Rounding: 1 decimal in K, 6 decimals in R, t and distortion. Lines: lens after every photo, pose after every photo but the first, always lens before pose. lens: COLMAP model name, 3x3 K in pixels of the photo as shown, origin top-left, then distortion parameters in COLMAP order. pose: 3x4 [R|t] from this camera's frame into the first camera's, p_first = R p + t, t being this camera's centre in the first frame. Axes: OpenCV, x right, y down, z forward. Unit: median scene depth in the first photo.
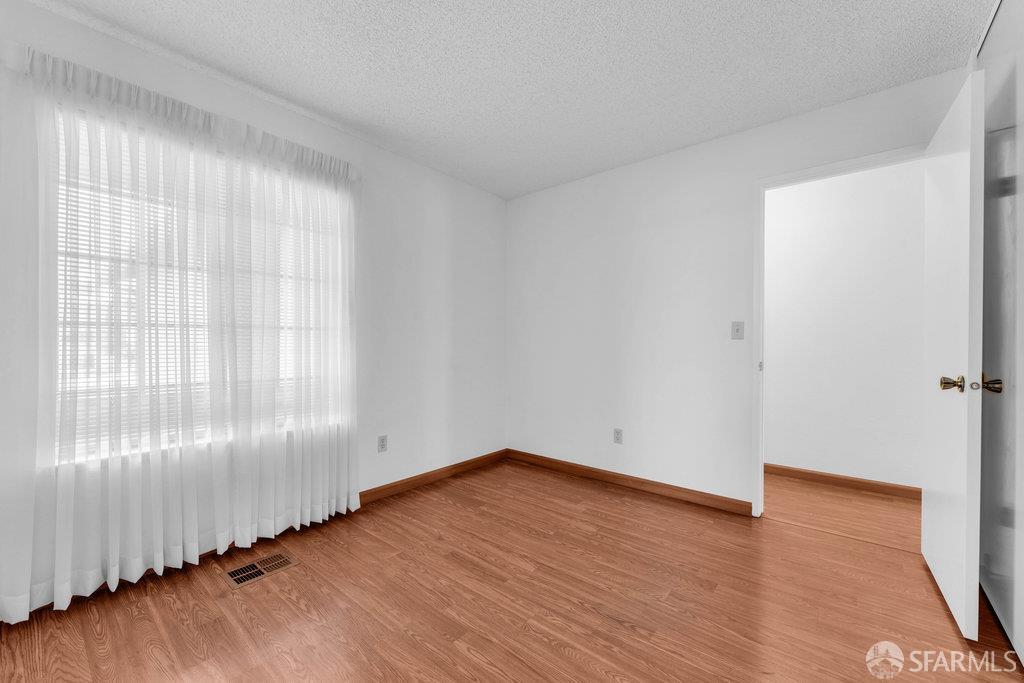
lens RADIAL K [[444.1, 0, 512.0], [0, 444.1, 341.5], [0, 0, 1]] dist [-0.000284, -0.000118]
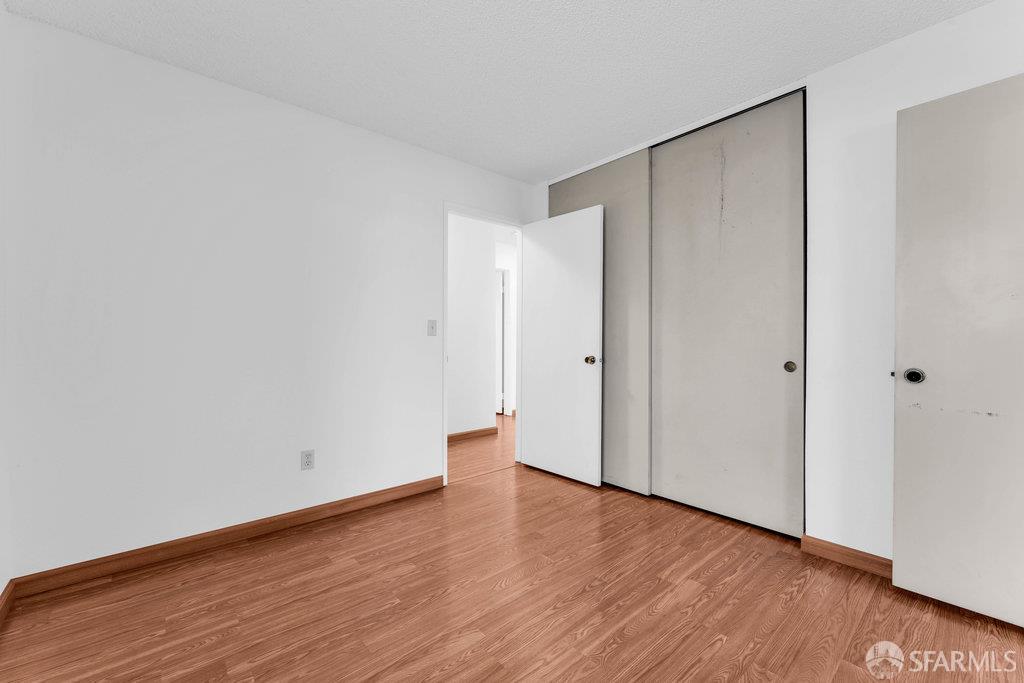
lens RADIAL K [[413.4, 0, 512.0], [0, 413.4, 341.5], [0, 0, 1]] dist [-0.001794, -0.000428]
pose [[0.131667, -0.007711, 0.991264, -0.504219], [-0.003730, 0.999959, 0.008274, 0.000408], [-0.991287, -0.004787, 0.131633, 0.662244]]
